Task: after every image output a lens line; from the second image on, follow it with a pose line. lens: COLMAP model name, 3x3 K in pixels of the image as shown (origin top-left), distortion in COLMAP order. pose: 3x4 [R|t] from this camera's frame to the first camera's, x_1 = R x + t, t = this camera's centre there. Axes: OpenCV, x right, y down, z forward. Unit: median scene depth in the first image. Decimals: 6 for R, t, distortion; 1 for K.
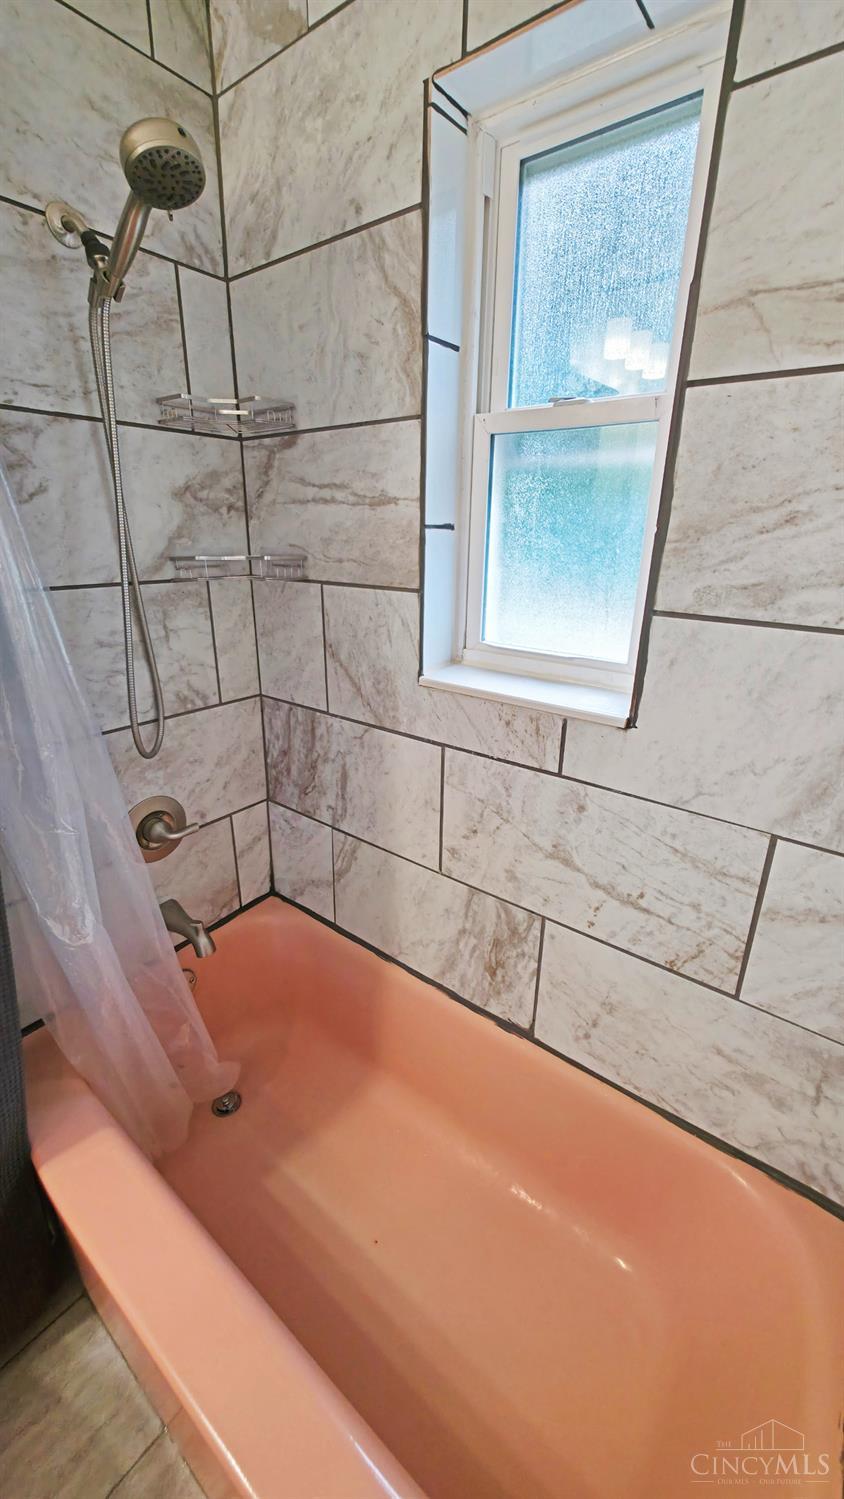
lens RADIAL K [[599.4, 0, 420.9], [0, 599.4, 747.1], [0, 0, 1]] dist [0.001232, 0.000011]
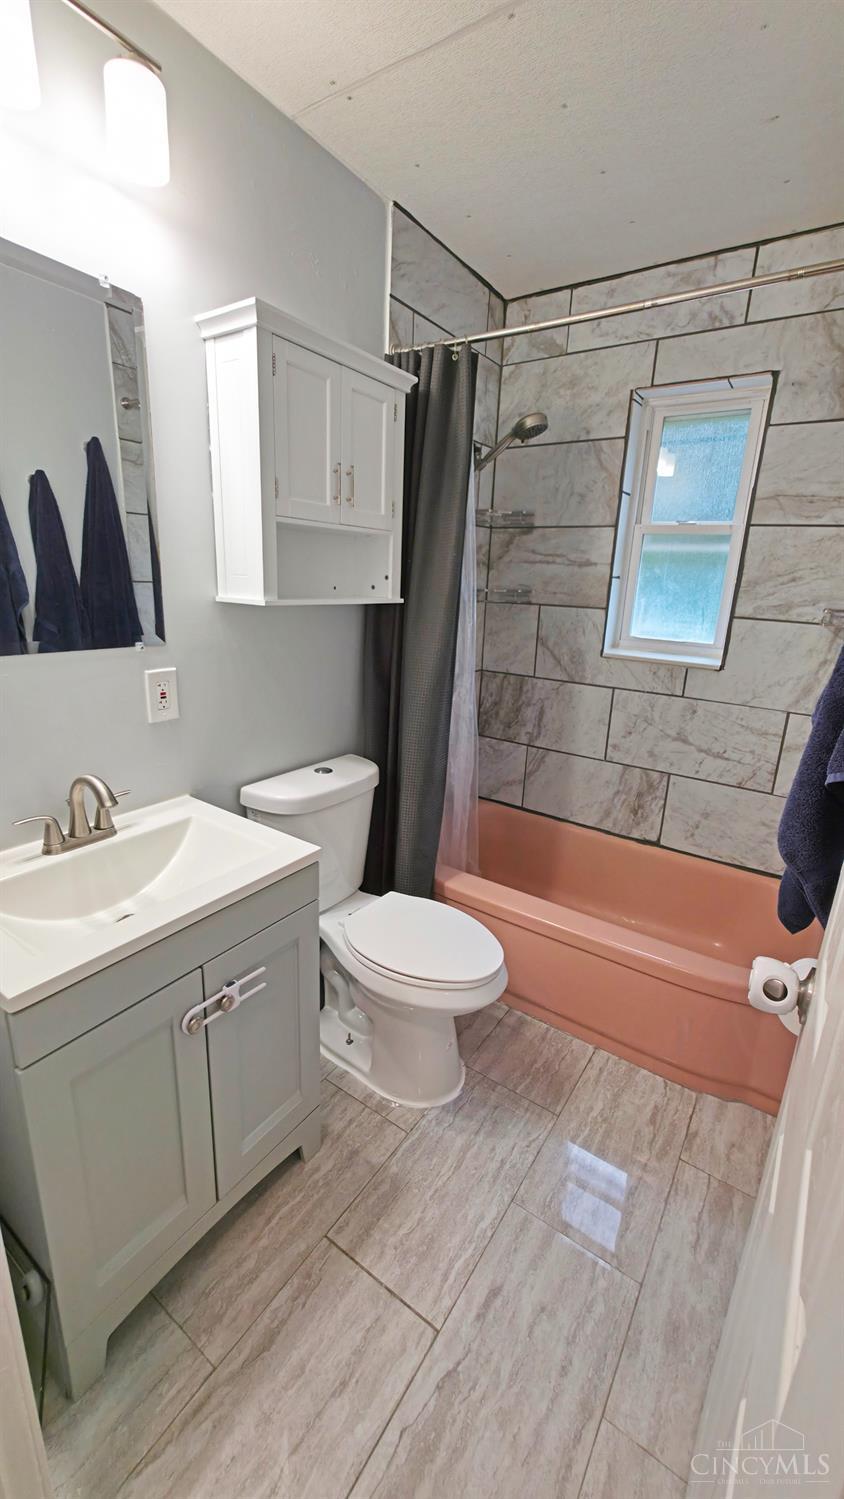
lens RADIAL K [[599.4, 0, 423.3], [0, 599.4, 747.1], [0, 0, 1]] dist [0.001232, 0.000011]
pose [[0.997585, 0.003228, 0.069379, -0.745738], [0.001089, 0.998069, -0.062108, 0.322272], [-0.069445, 0.062034, 0.995655, -0.915212]]
